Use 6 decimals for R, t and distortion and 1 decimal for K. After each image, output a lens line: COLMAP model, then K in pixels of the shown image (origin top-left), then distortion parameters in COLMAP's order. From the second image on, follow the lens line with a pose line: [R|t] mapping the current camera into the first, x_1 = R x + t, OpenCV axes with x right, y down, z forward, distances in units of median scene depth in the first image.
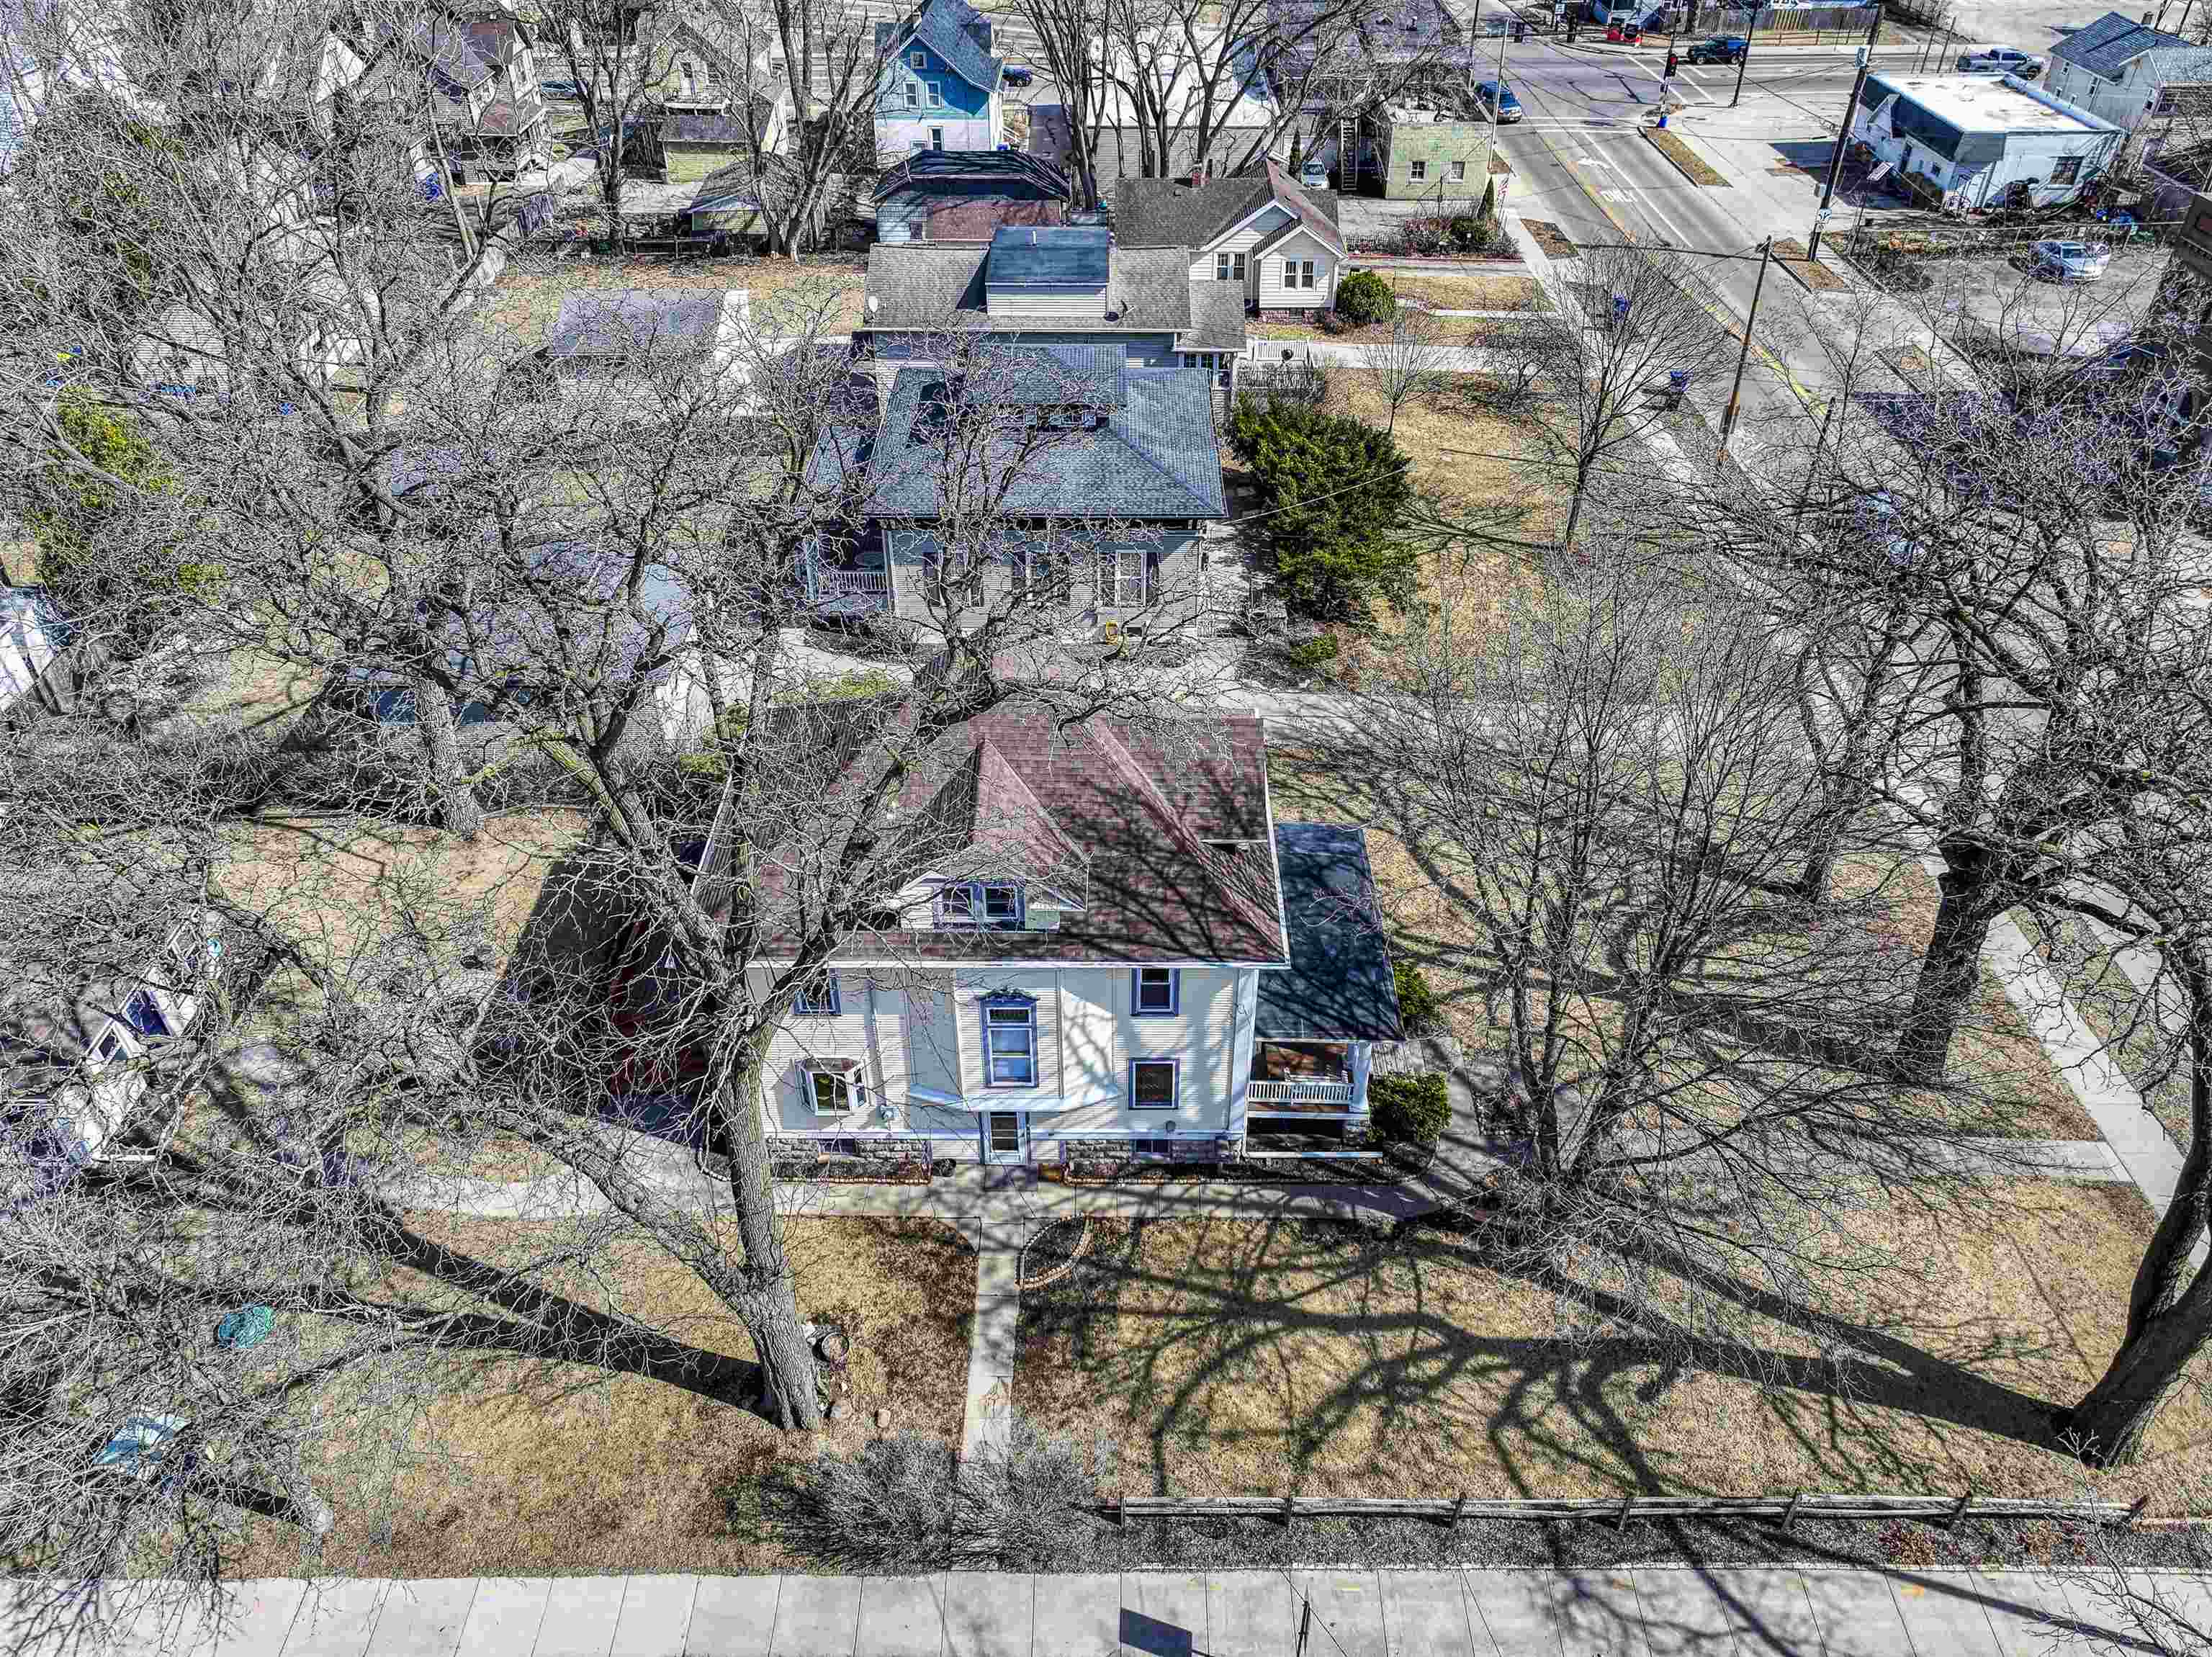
lens RADIAL K [[1544.8, 0, 1106.0], [0, 1544.8, 828.5], [0, 0, 1]] dist [-0.025486, 0.045819]
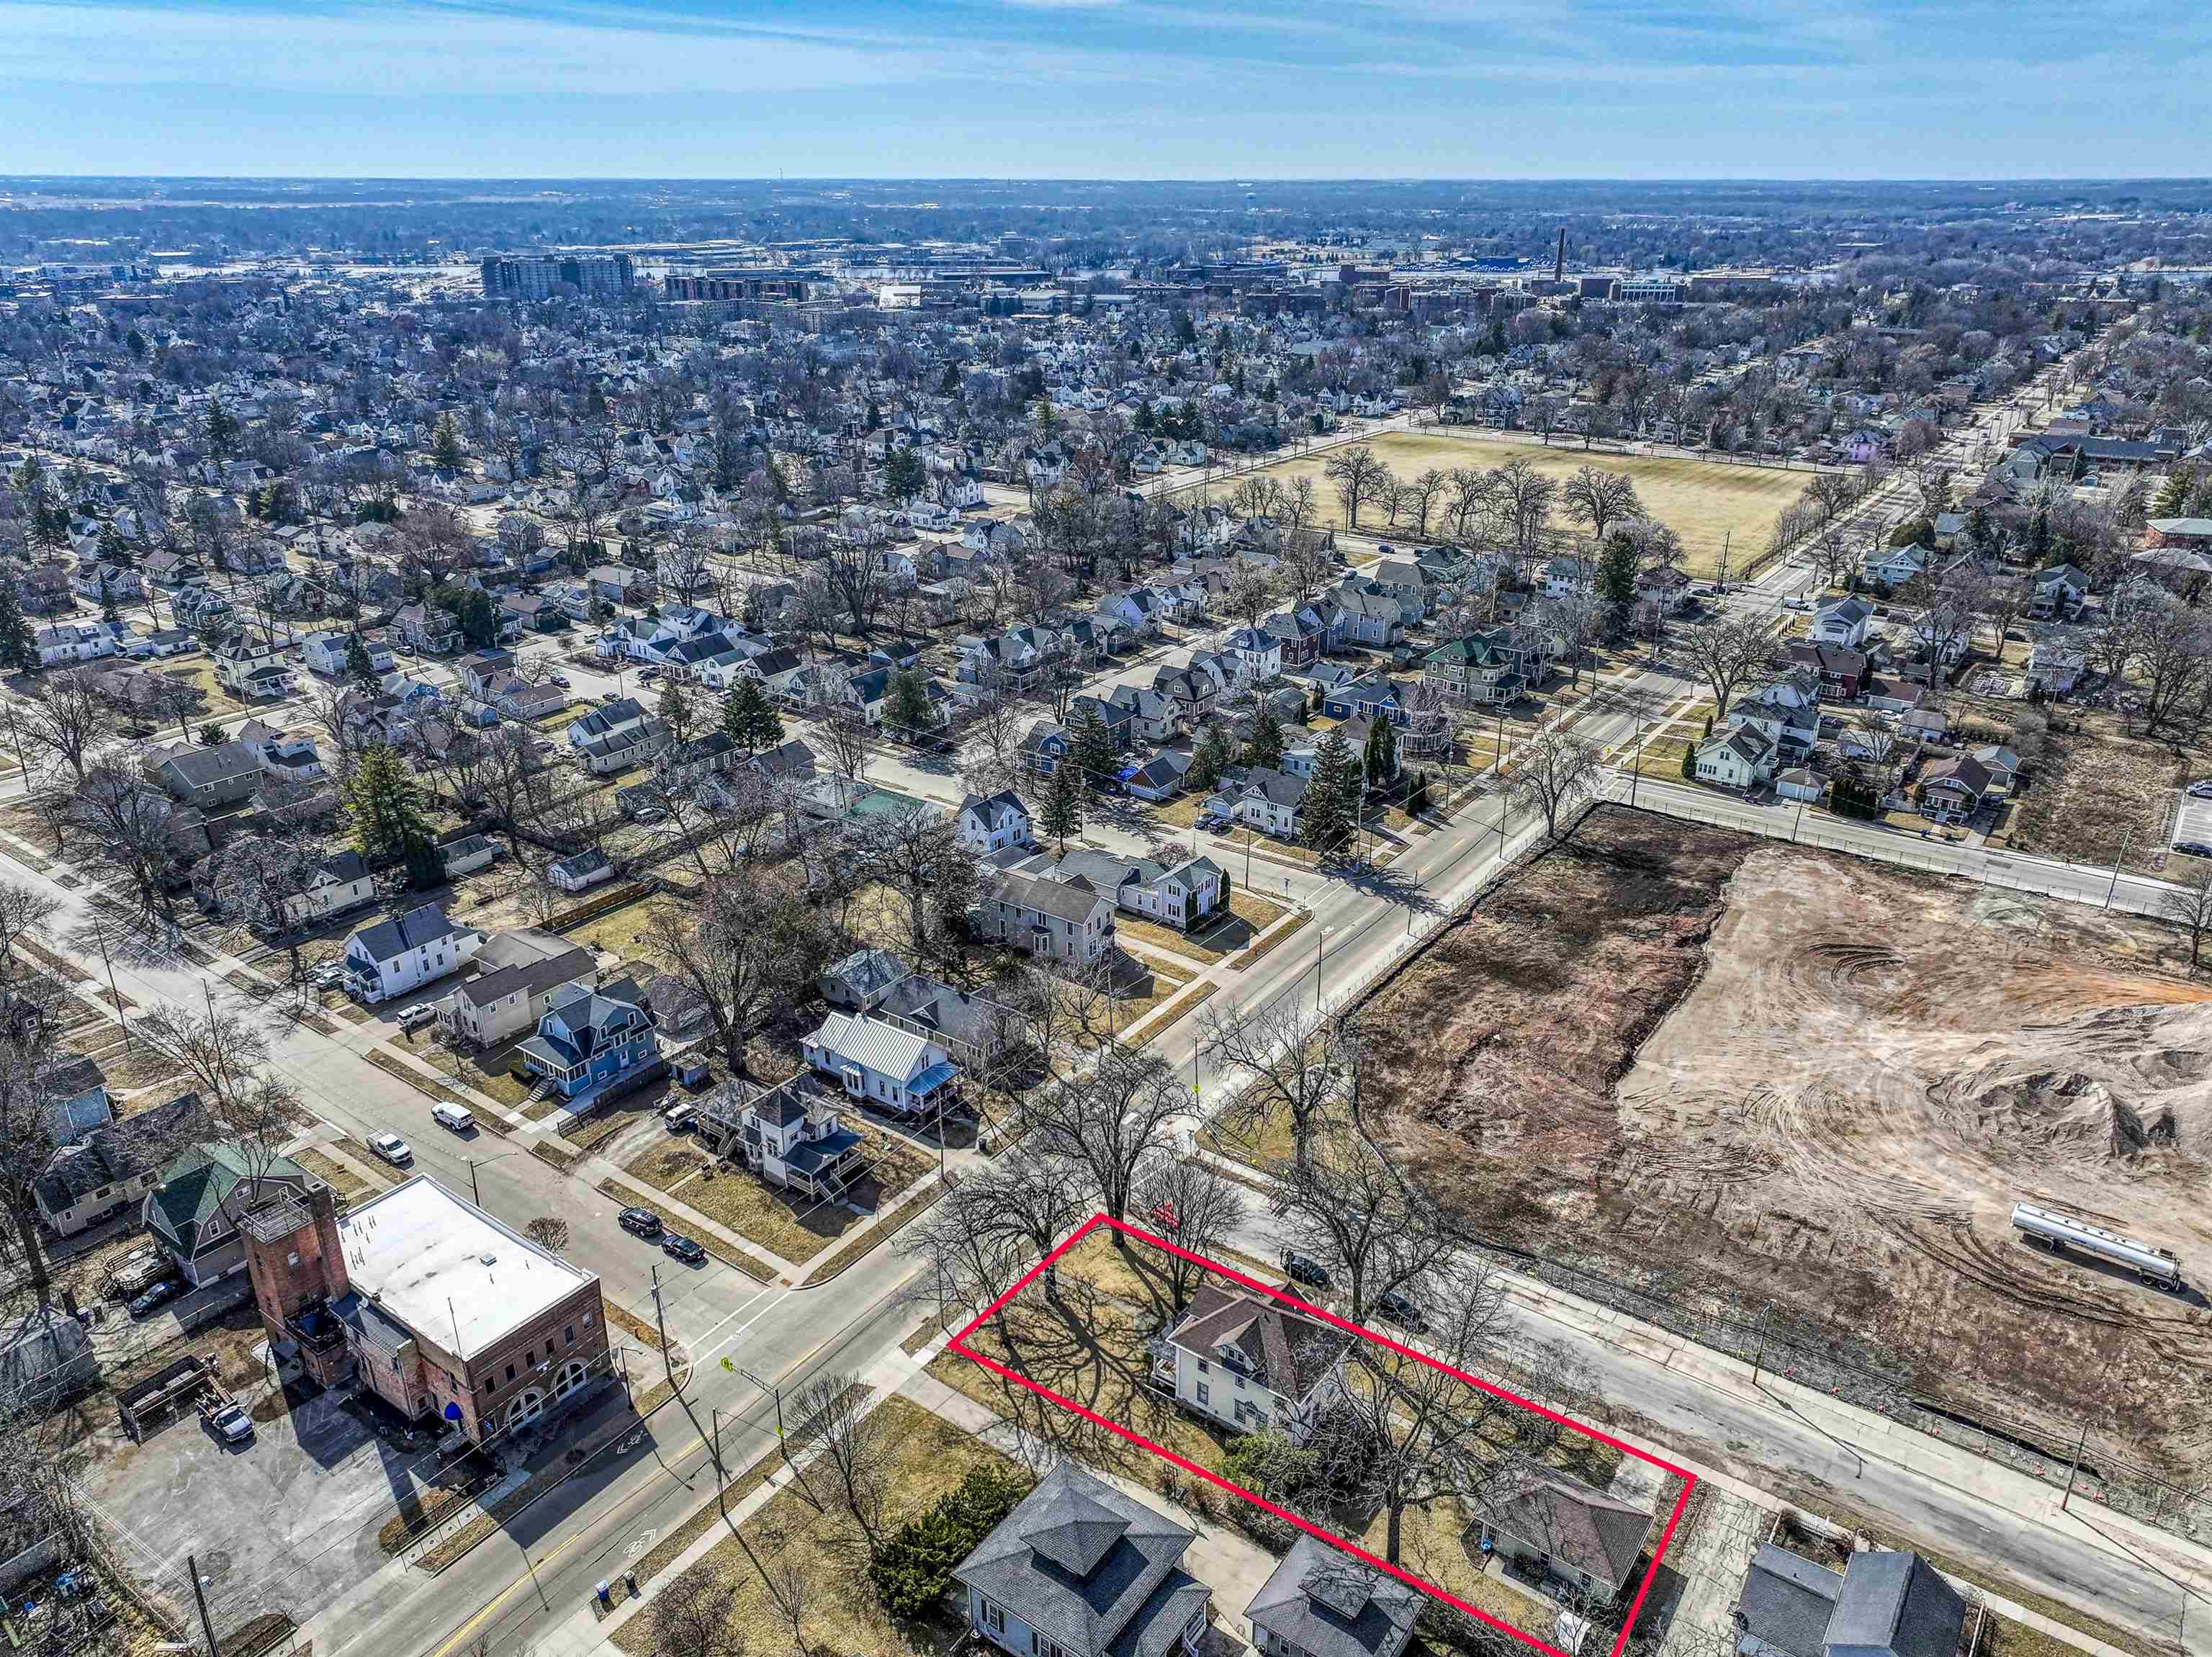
lens RADIAL K [[1530.4, 0, 1106.0], [0, 1530.4, 828.5], [0, 0, 1]] dist [-0.001305, 0.004190]
pose [[-0.808193, -0.221632, 0.545623, -1.552464], [0.369122, 0.531274, 0.762559, -3.705311], [-0.458883, 0.817696, -0.347563, 1.499482]]
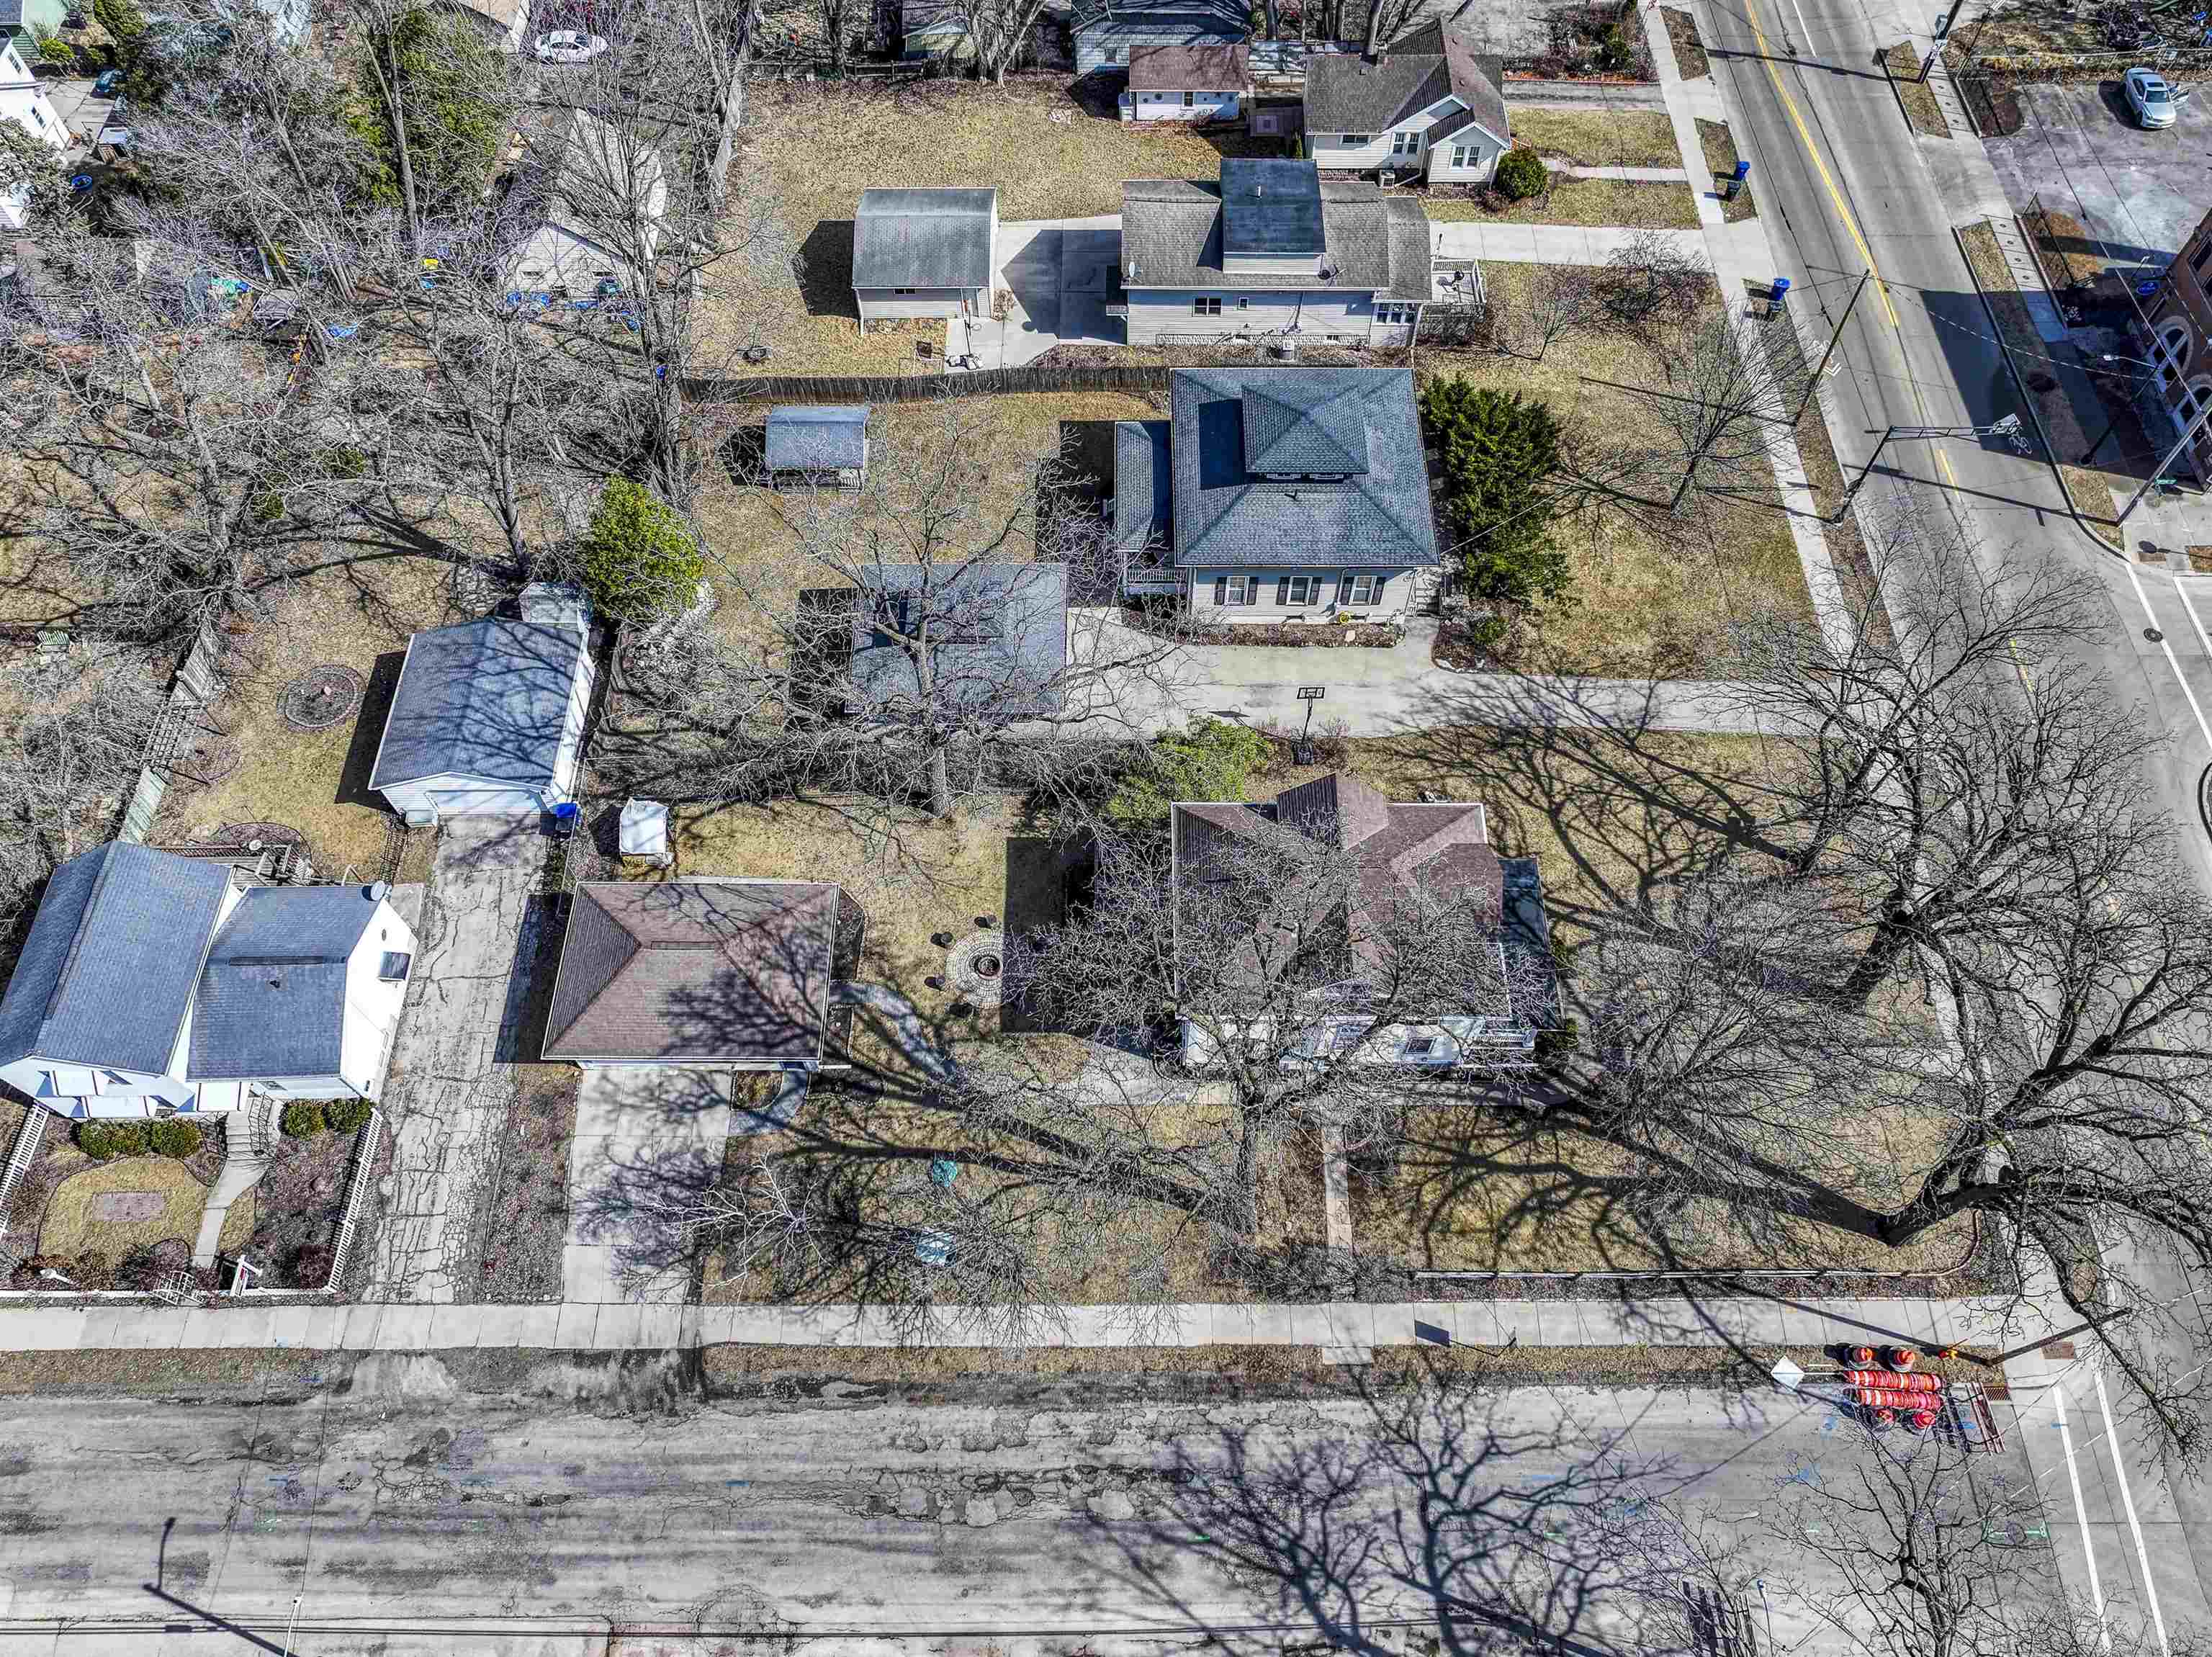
lens RADIAL K [[1530.4, 0, 1106.0], [0, 1530.4, 828.5], [0, 0, 1]] dist [-0.001305, 0.004190]
pose [[0.999993, 0.000622, 0.003792, -0.354221], [-0.001968, 0.930507, 0.366270, -0.745446], [-0.003300, -0.366274, 0.930501, -0.590399]]
